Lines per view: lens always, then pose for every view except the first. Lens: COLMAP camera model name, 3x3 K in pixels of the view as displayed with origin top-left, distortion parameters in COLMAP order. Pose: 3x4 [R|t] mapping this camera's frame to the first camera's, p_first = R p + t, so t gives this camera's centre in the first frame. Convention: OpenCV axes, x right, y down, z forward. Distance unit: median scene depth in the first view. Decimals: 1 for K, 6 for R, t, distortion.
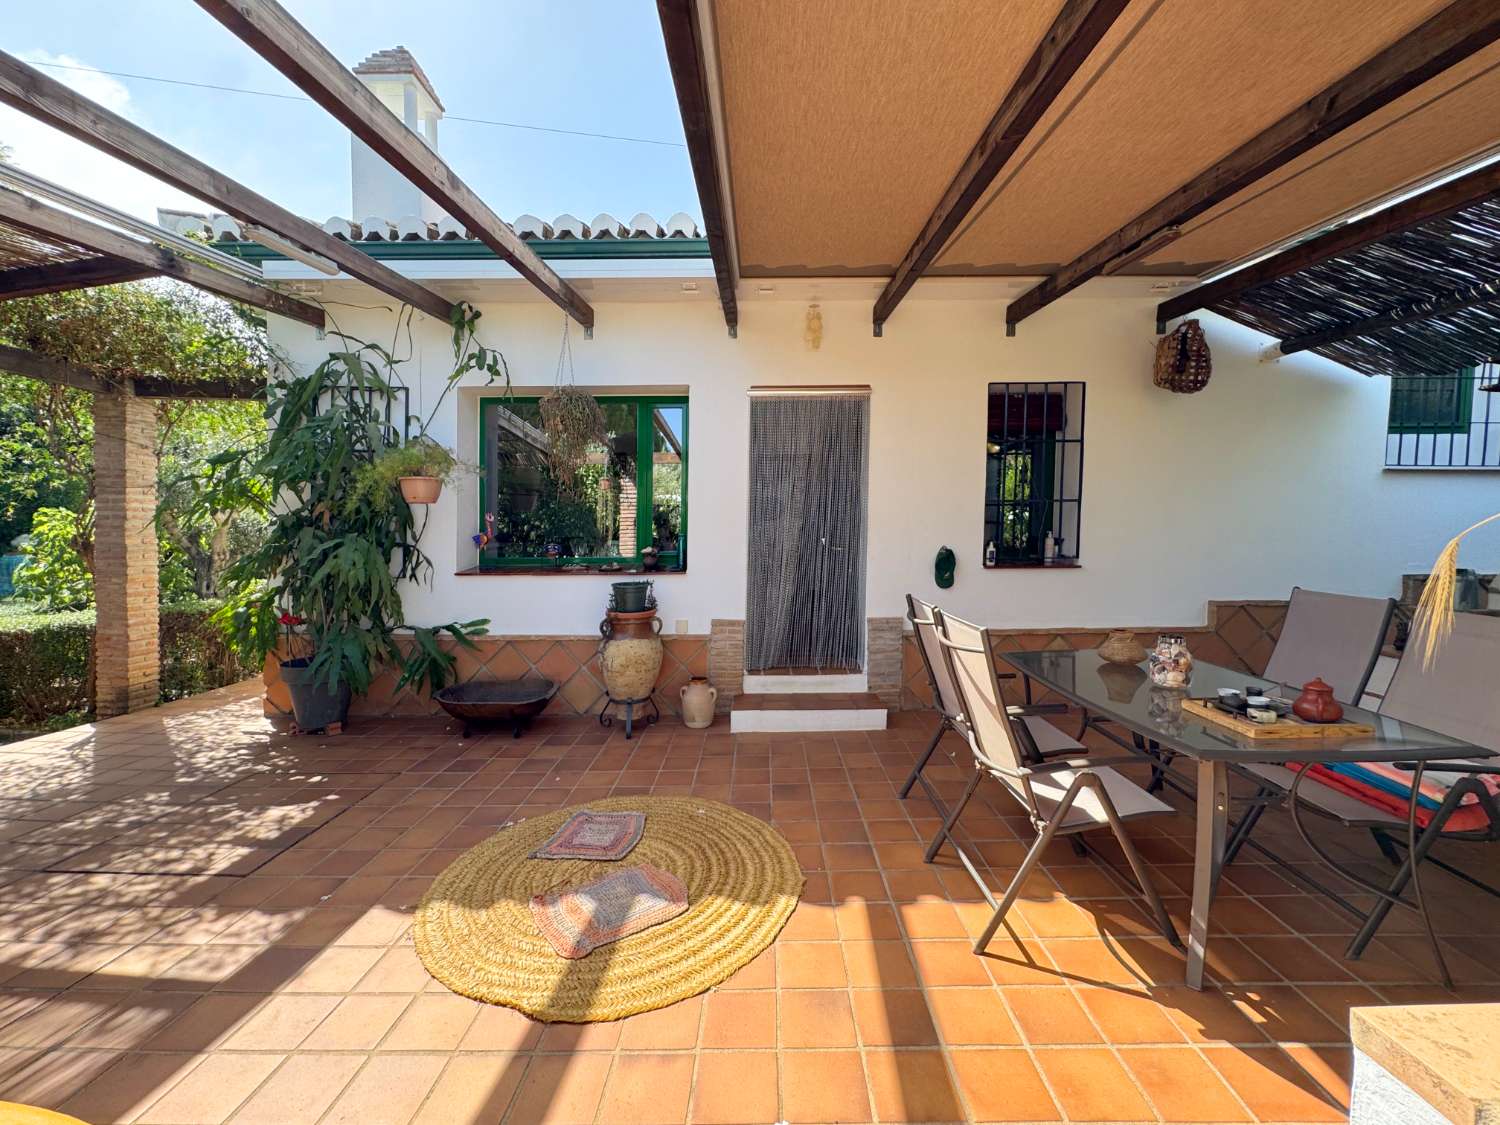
lens RADIAL K [[605.9, 0, 755.3], [0, 605.9, 565.4], [0, 0, 1]] dist [-0.002539, -0.000890]
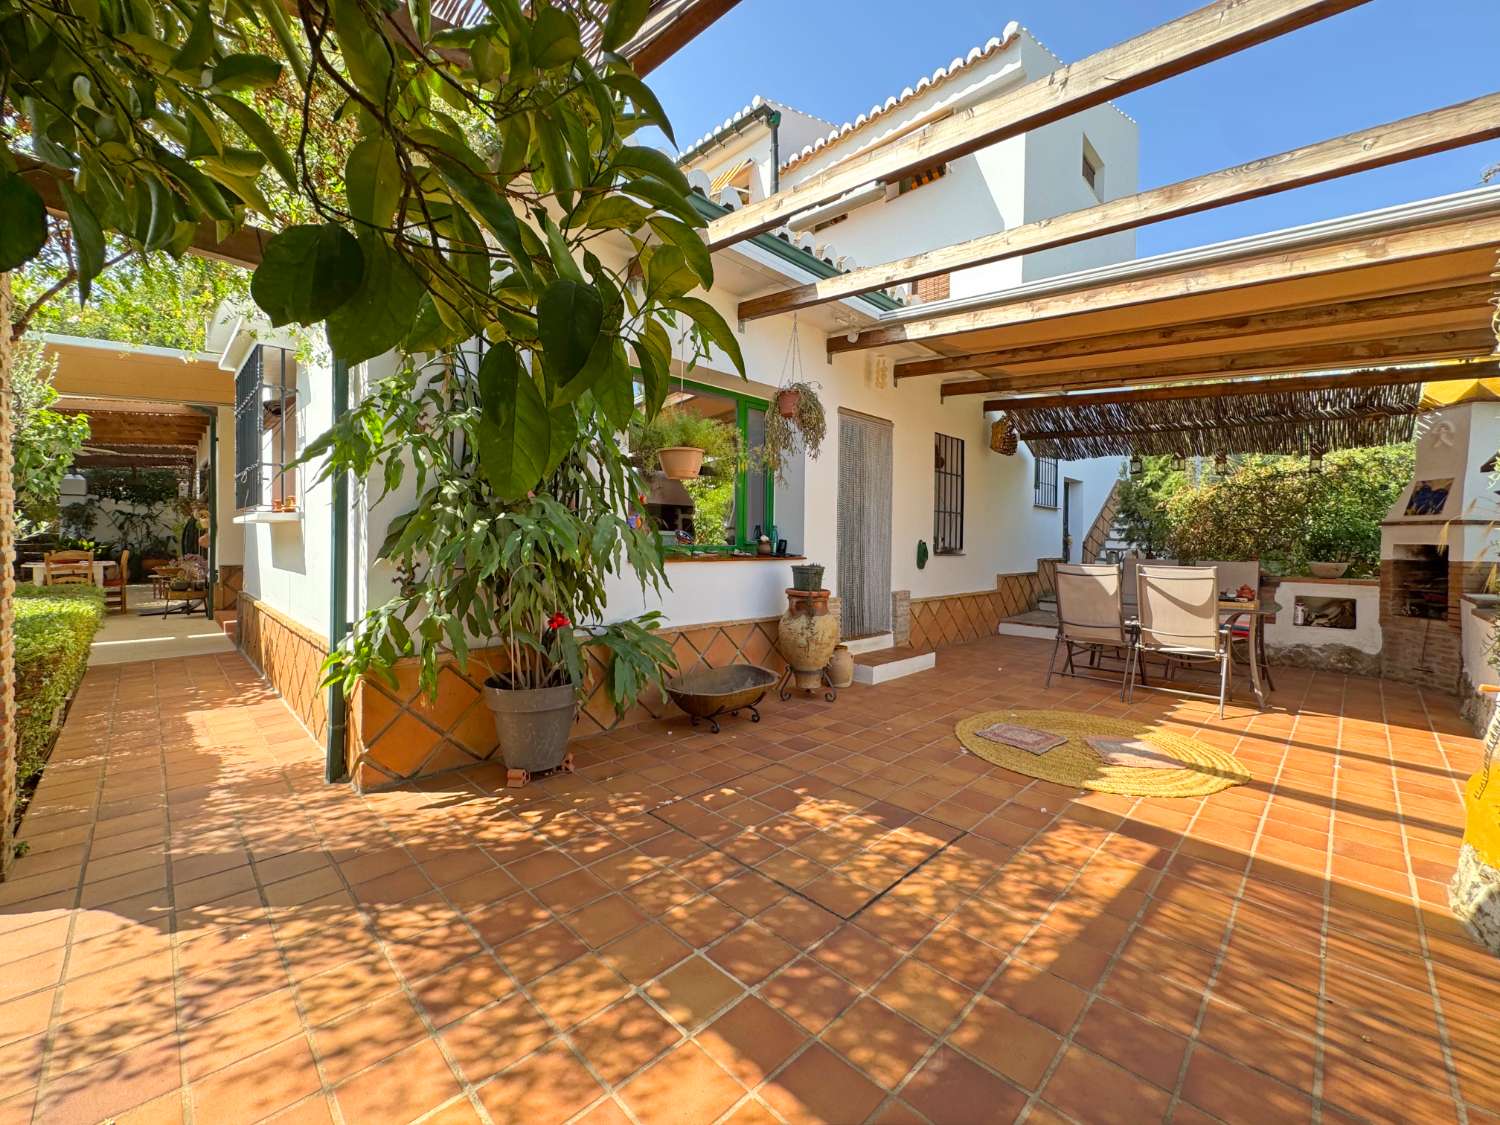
lens RADIAL K [[605.9, 0, 744.5], [0, 605.9, 550.1], [0, 0, 1]] dist [-0.002539, -0.000890]
pose [[0.703618, 0.001551, 0.710576, -1.504481], [0.024872, 0.999331, -0.026809, 0.041625], [-0.710143, 0.036537, 0.703109, 0.430321]]
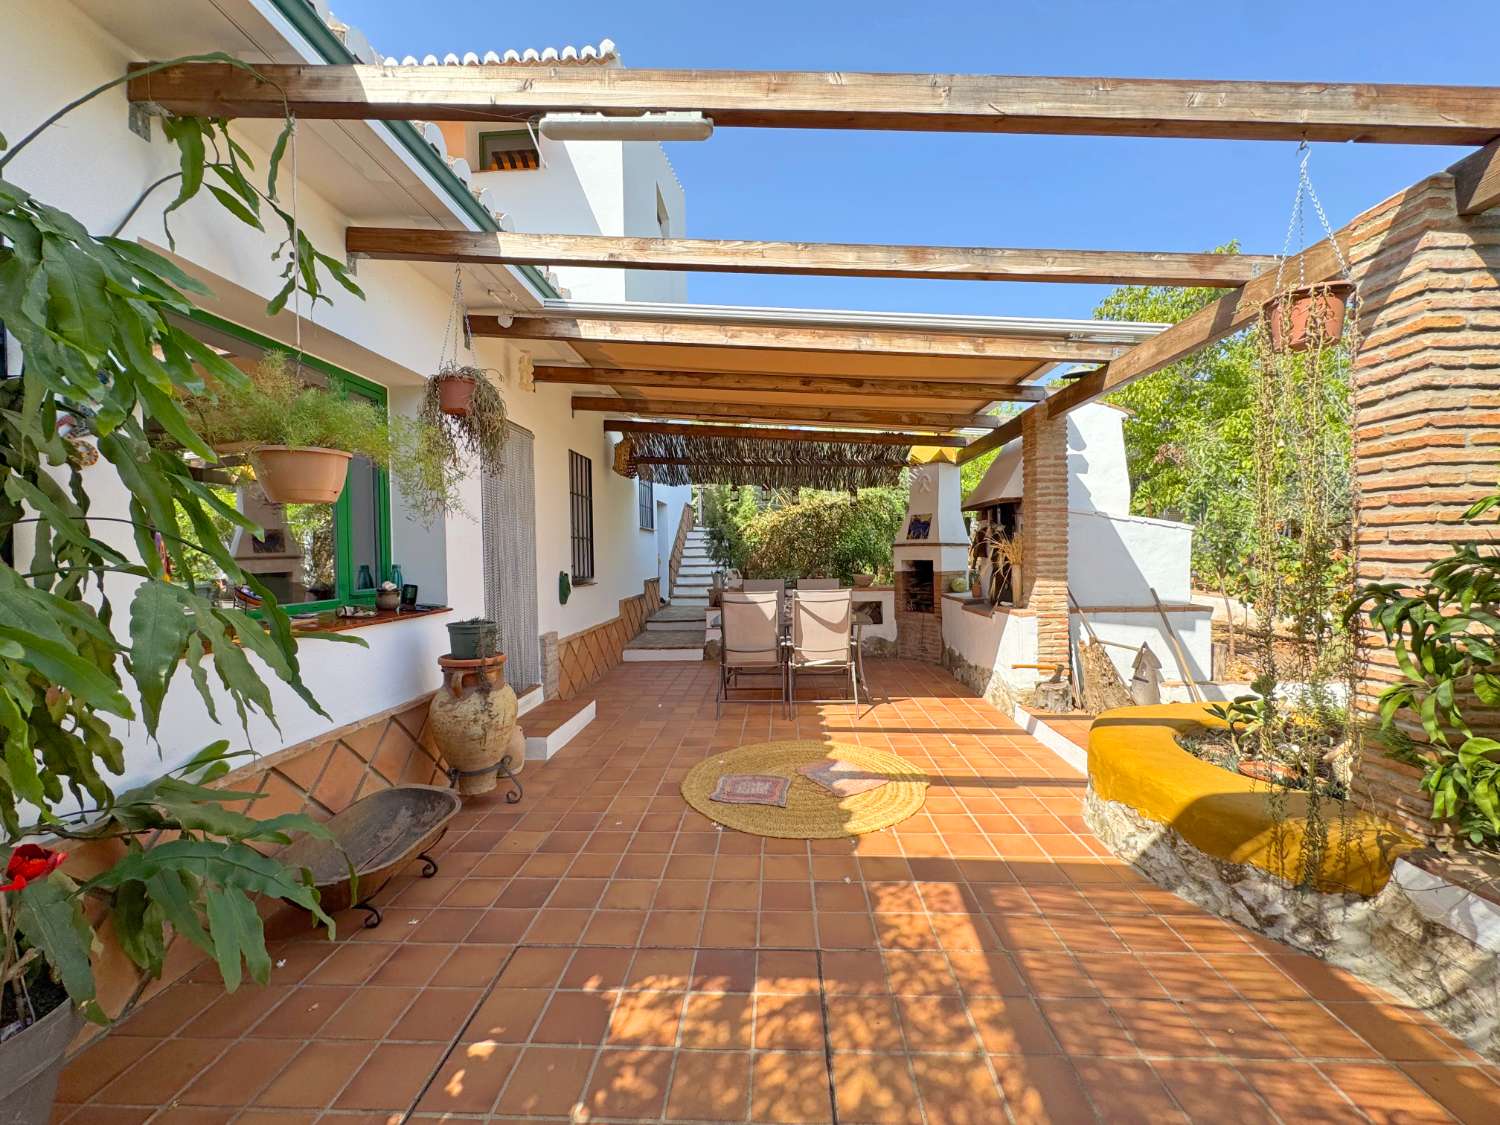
lens RADIAL K [[605.9, 0, 747.6], [0, 605.9, 555.0], [0, 0, 1]] dist [-0.002539, -0.000890]
pose [[0.044439, -0.001724, 0.999011, -1.386249], [0.073058, 0.997326, -0.001529, -0.040122], [-0.996337, 0.073054, 0.044447, 0.834687]]
